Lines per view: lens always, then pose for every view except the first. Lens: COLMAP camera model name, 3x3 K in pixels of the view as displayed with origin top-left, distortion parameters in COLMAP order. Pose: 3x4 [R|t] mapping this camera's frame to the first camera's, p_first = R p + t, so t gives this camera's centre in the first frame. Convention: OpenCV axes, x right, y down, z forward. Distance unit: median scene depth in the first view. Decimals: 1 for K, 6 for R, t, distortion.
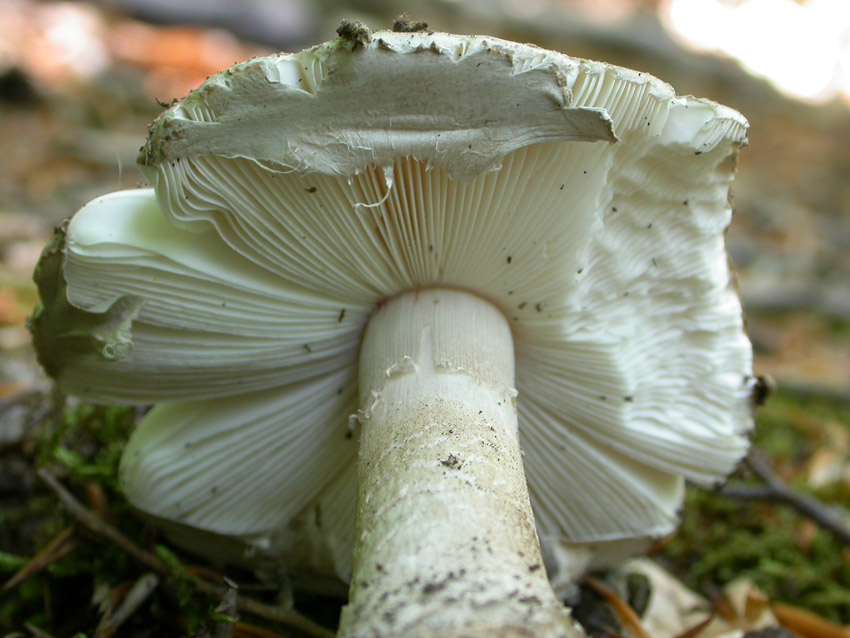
lens RADIAL K [[2346.5, 0, 425.2], [0, 2346.5, 319.7], [0, 0, 1]] dist [0.326326, 0.000000]
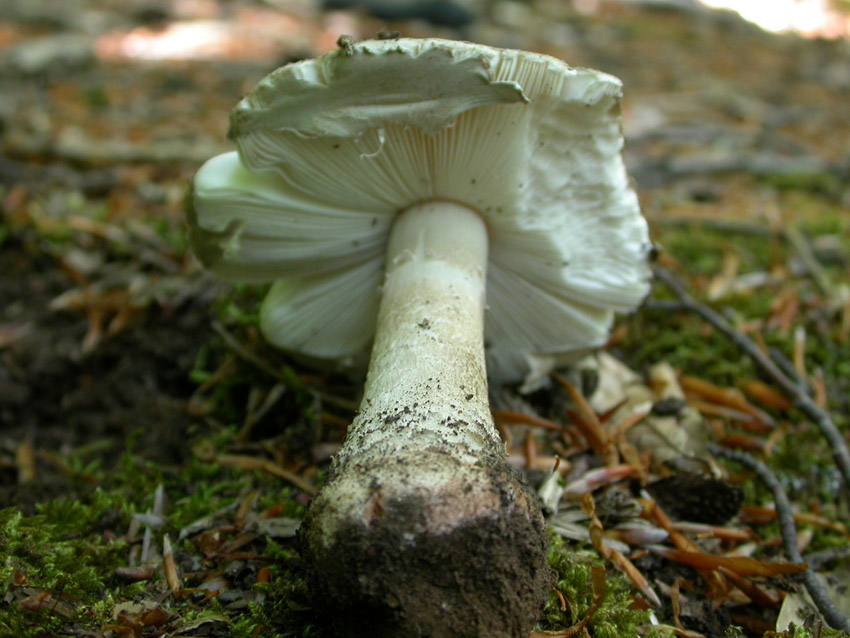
lens RADIAL K [[1249.3, 0, 424.6], [0, 1249.3, 318.4], [0, 0, 1]] dist [-0.150783, 0.000000]
pose [[0.987875, -0.044584, -0.148709, 0.120408], [0.062835, 0.990736, 0.120388, -0.036880], [0.141964, -0.128272, 0.981526, 0.189386]]
